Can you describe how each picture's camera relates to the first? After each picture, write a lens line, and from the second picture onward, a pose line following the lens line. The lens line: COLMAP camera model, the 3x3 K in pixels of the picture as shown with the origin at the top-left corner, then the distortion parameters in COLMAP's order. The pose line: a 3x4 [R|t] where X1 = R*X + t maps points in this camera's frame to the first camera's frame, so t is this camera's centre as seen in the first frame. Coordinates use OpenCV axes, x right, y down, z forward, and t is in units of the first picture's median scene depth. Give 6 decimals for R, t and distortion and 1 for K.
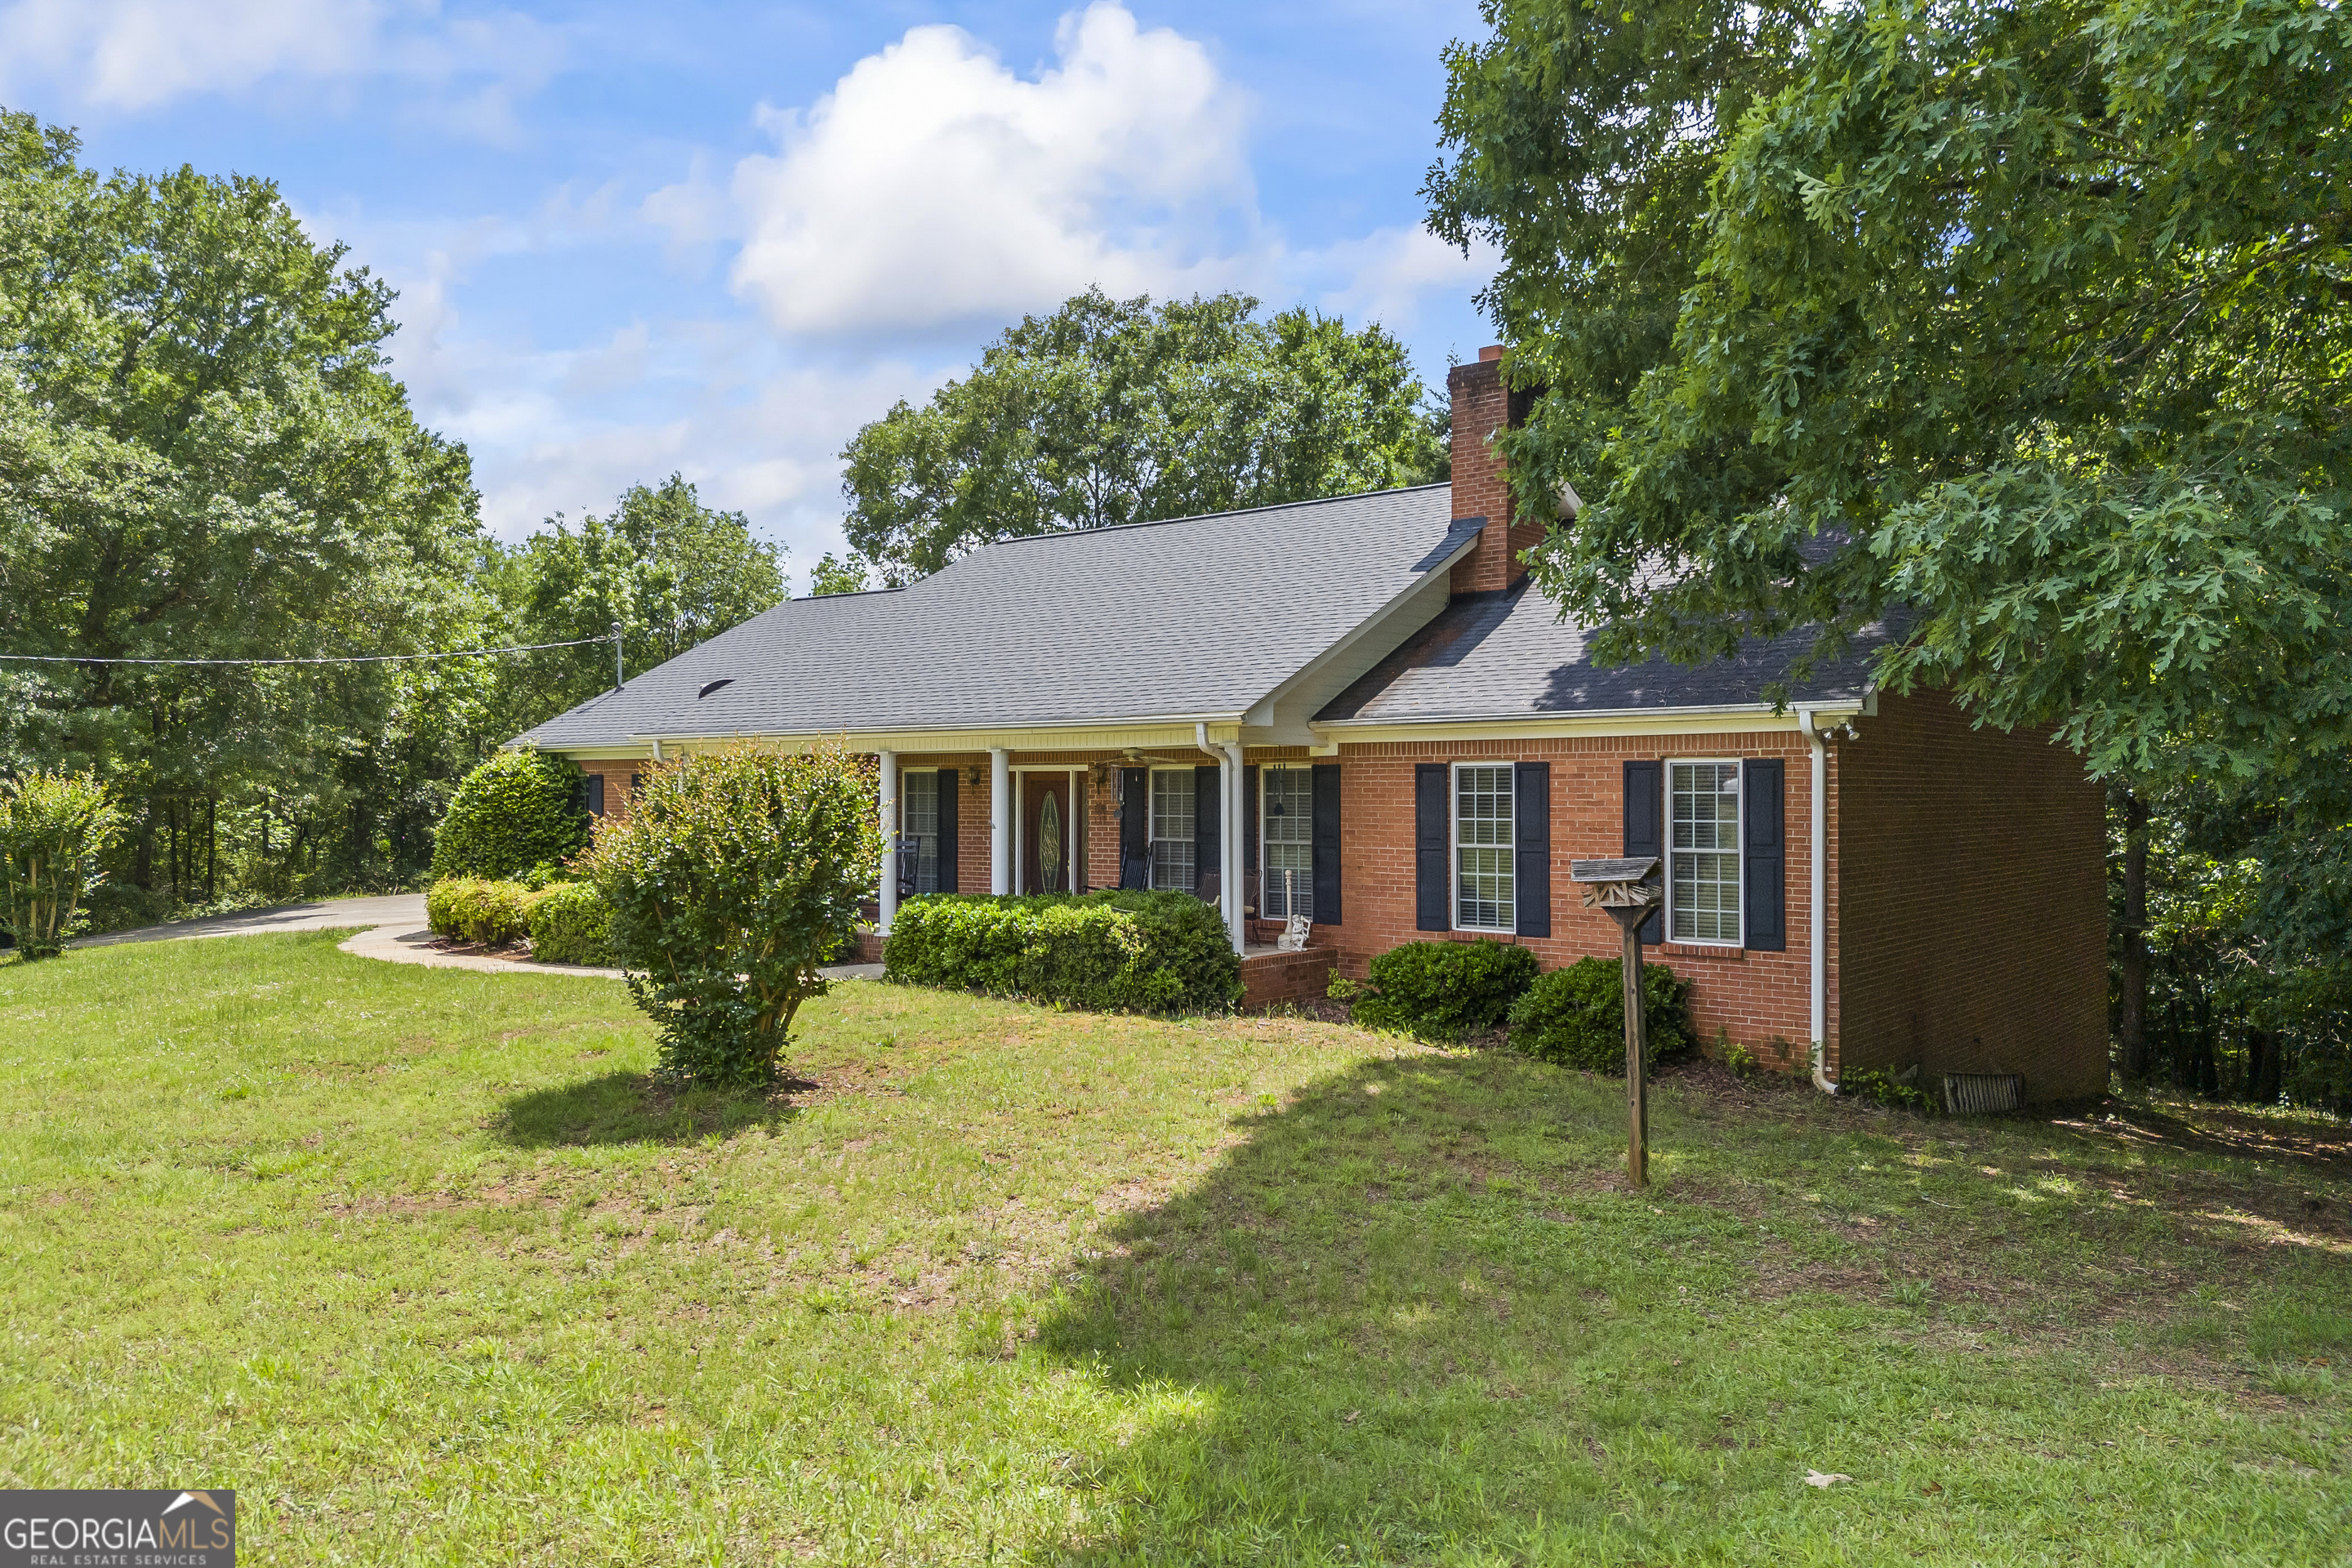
lens RADIAL K [[1725.3, 0, 1210.2], [0, 1725.3, 774.2], [0, 0, 1]] dist [0.078220, -0.066543]
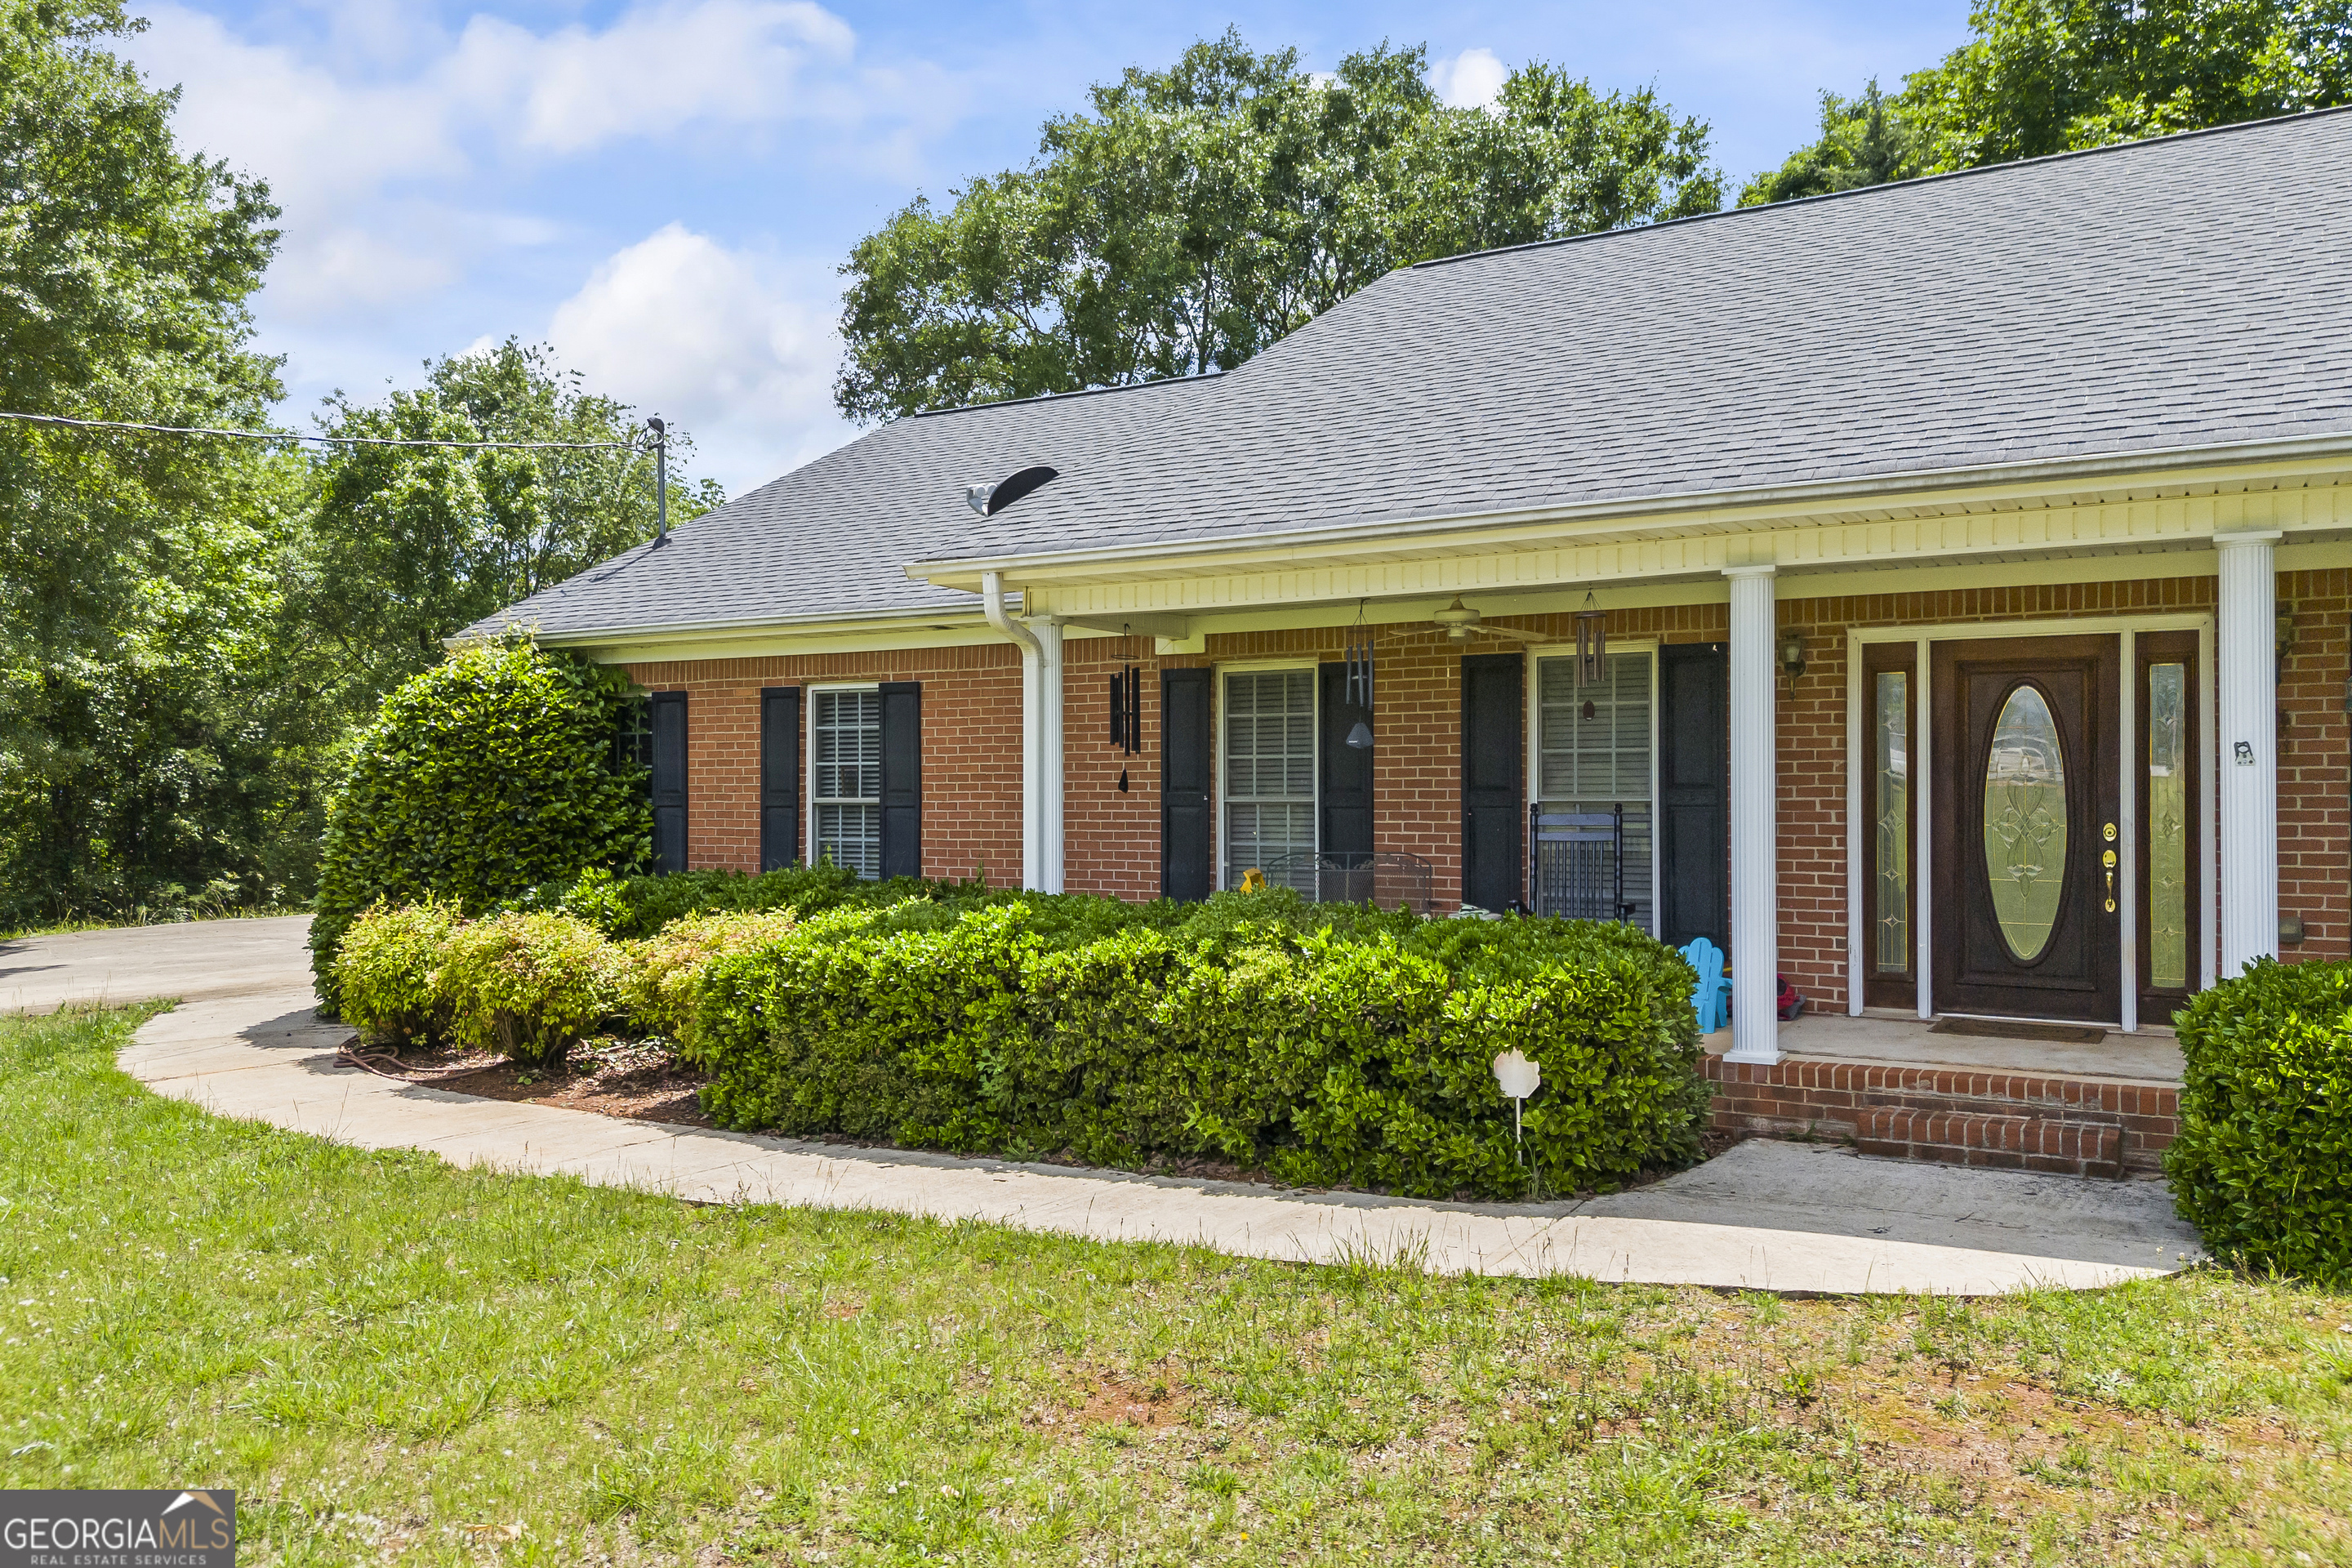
lens RADIAL K [[1725.3, 0, 1210.2], [0, 1725.3, 774.2], [0, 0, 1]] dist [0.078220, -0.066543]
pose [[0.989579, -0.001048, 0.143987, -0.268811], [0.001005, 0.999999, 0.000367, 0.023534], [-0.143987, -0.000219, 0.989580, 0.483728]]
